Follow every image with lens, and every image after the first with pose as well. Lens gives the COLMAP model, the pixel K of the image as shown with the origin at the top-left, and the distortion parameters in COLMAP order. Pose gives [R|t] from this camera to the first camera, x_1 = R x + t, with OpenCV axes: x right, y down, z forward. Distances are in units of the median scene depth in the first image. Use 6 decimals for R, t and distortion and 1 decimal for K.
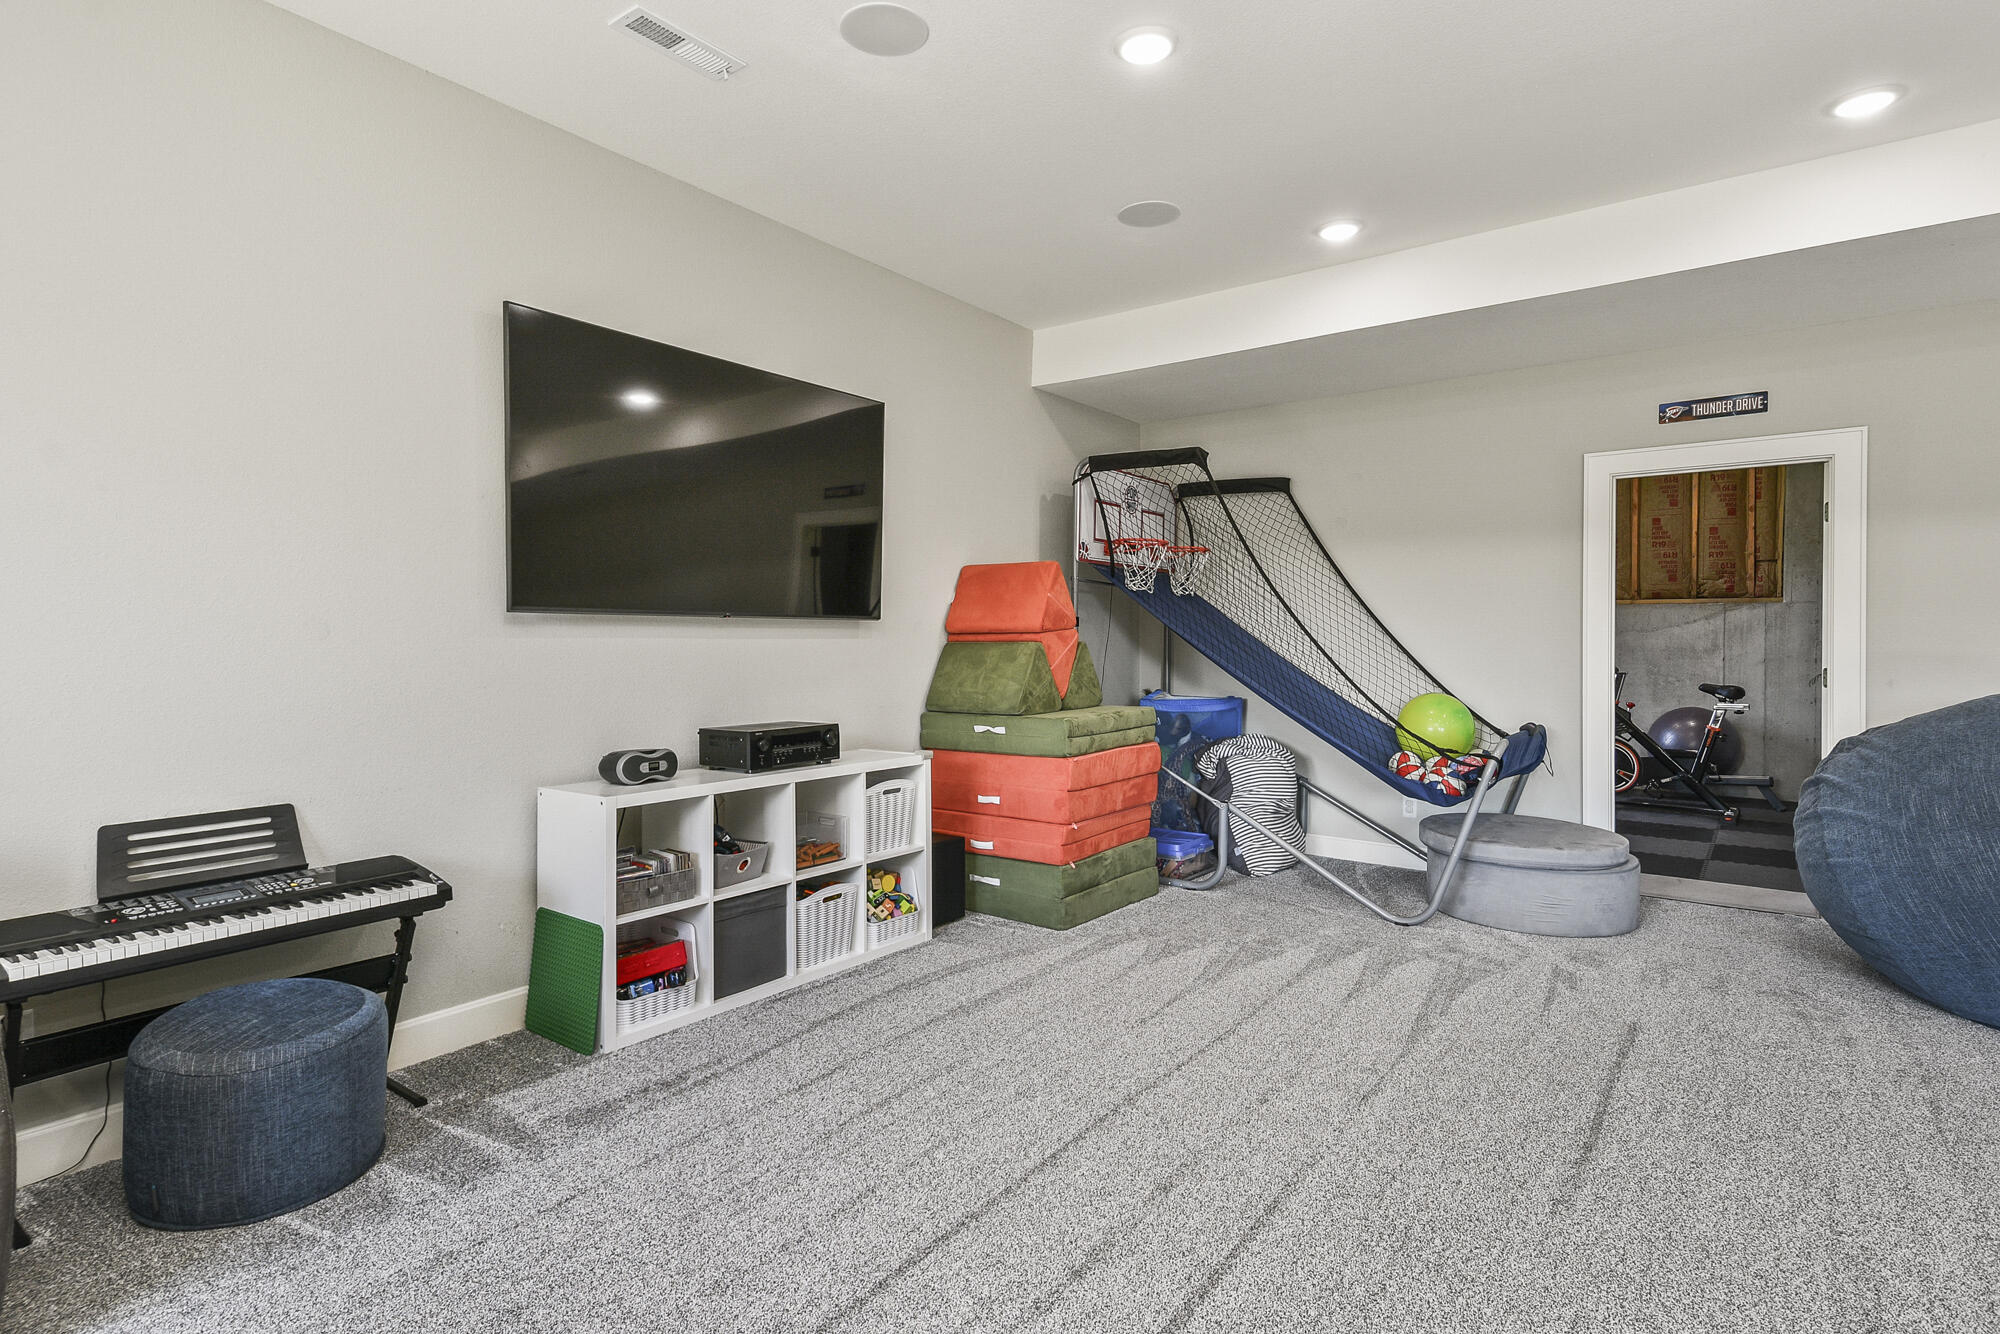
lens RADIAL K [[1039.7, 0, 1014.5], [0, 1039.7, 663.3], [0, 0, 1]] dist [0.000047, -0.000519]
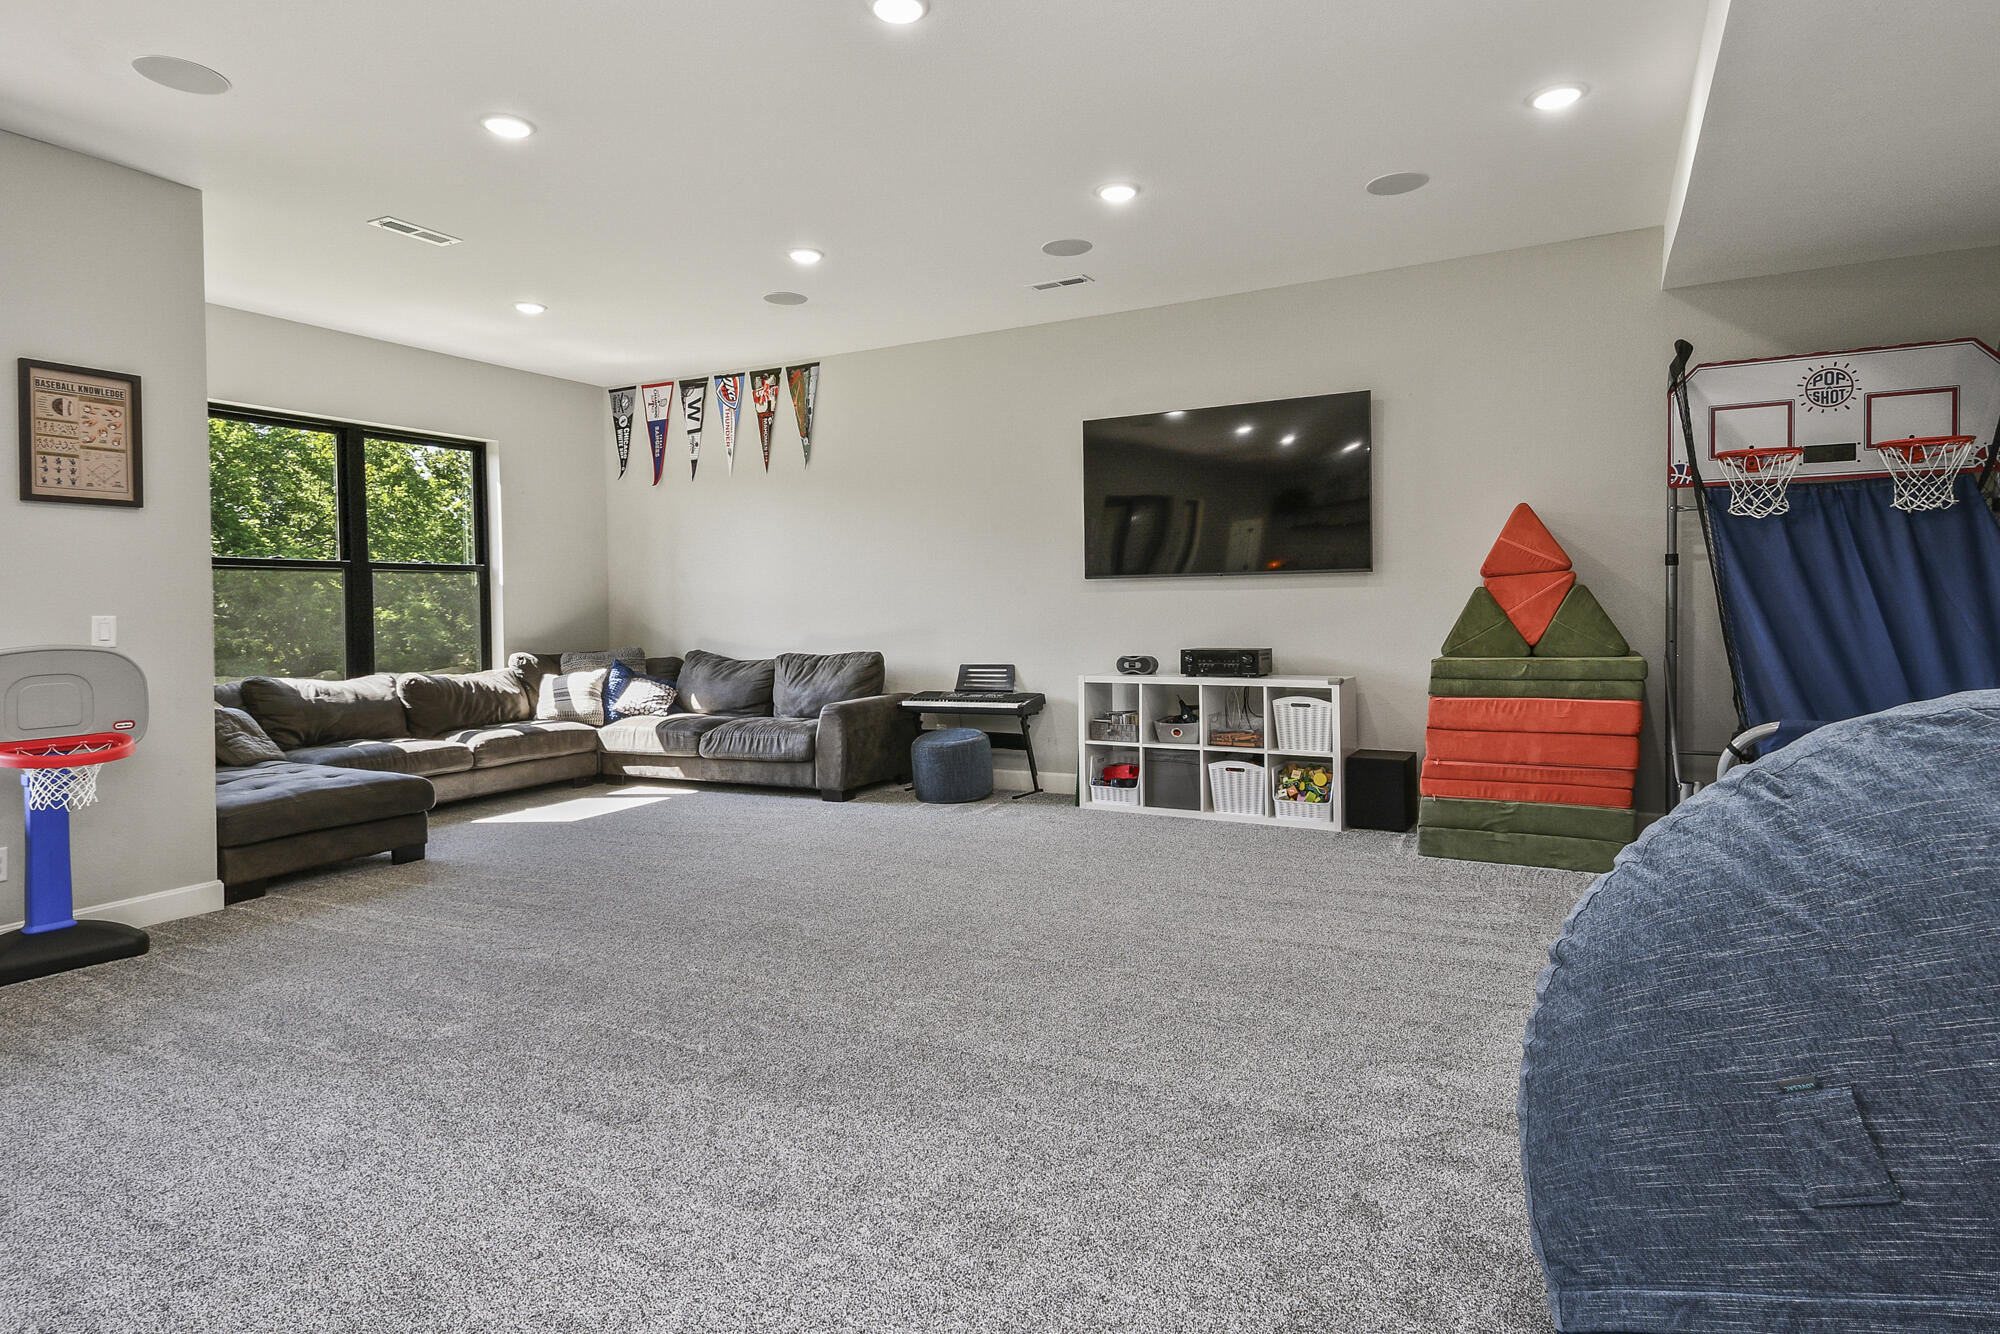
lens RADIAL K [[1039.7, 0, 1014.5], [0, 1039.7, 663.3], [0, 0, 1]] dist [0.000047, -0.000519]
pose [[0.129208, 0.061801, -0.989690, 1.231902], [-0.002146, 0.998071, 0.062045, -0.010525], [0.991615, -0.005893, 0.129091, 0.525410]]
